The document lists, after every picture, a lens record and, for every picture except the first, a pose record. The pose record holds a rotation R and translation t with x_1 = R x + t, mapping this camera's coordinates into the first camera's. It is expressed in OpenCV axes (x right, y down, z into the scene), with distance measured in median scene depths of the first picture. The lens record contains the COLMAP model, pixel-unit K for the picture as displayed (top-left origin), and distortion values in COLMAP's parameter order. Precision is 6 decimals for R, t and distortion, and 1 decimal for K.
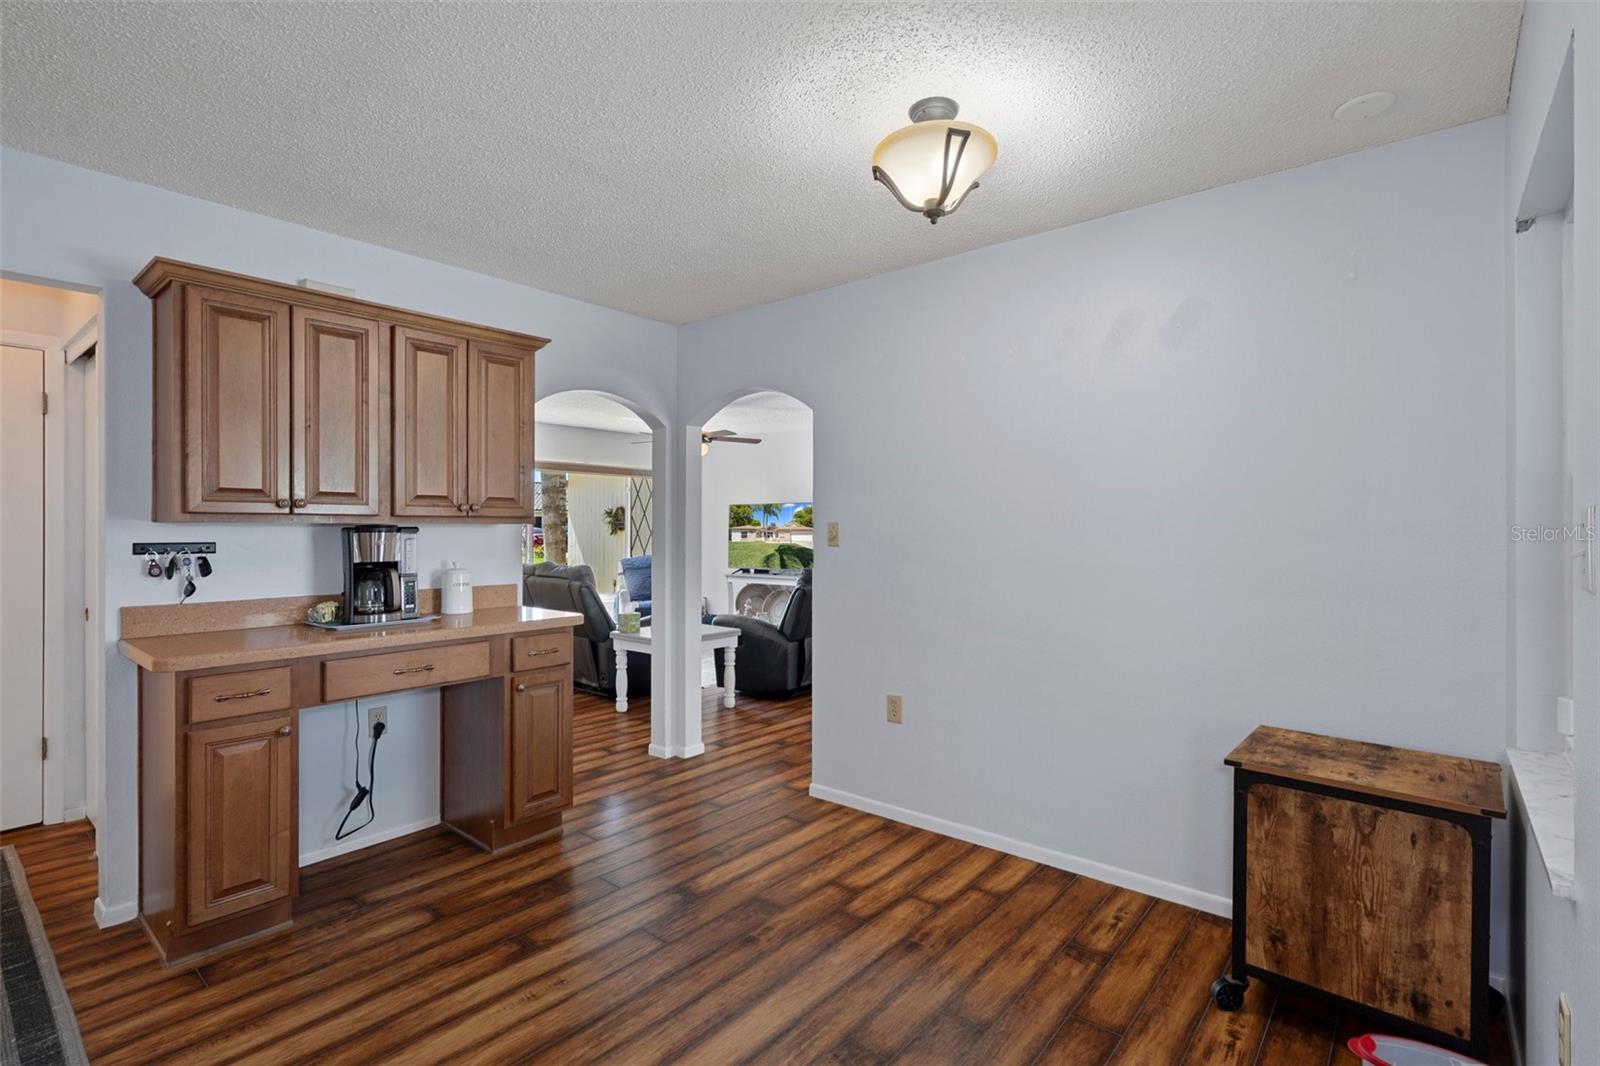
lens RADIAL K [[746.5, 0, 798.6], [0, 746.5, 529.4], [0, 0, 1]] dist [-0.000737, 0.000532]
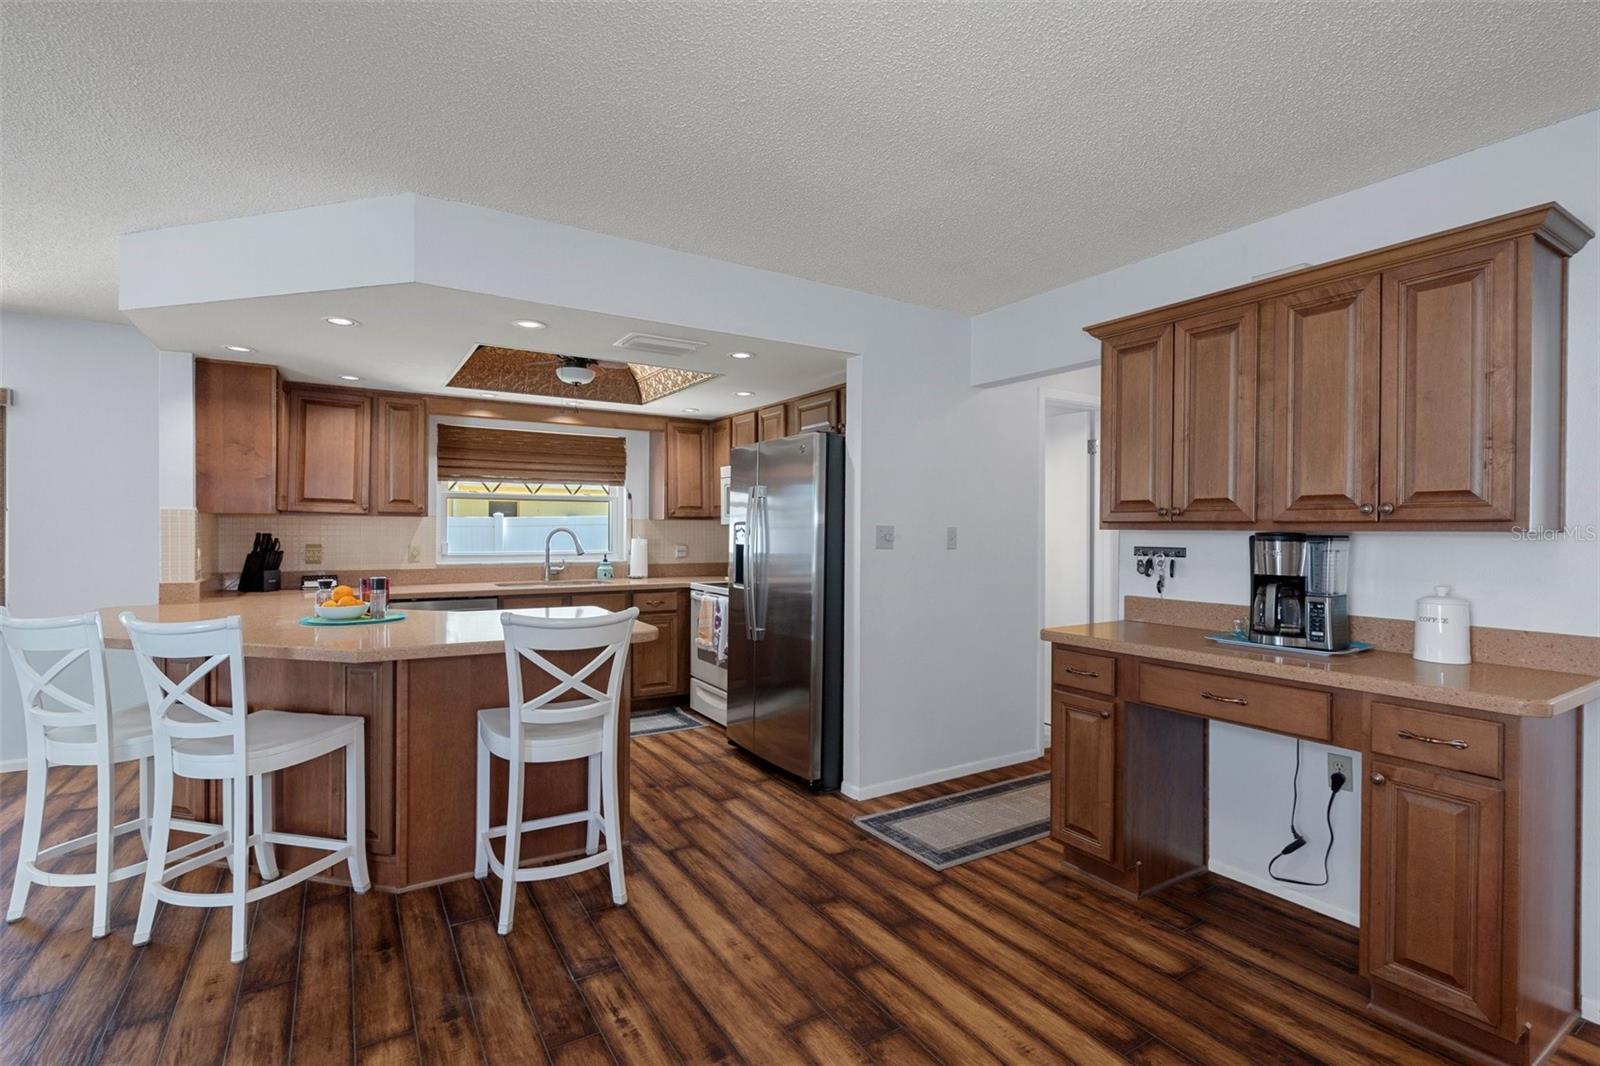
lens RADIAL K [[733.7, 0, 792.4], [0, 733.7, 533.8], [0, 0, 1]] dist [-0.001156, 0.000939]
pose [[-0.309045, 0.002770, -0.951043, 0.465694], [-0.007032, 0.999962, 0.005197, -0.005052], [0.951021, 0.008294, -0.309014, 0.804348]]
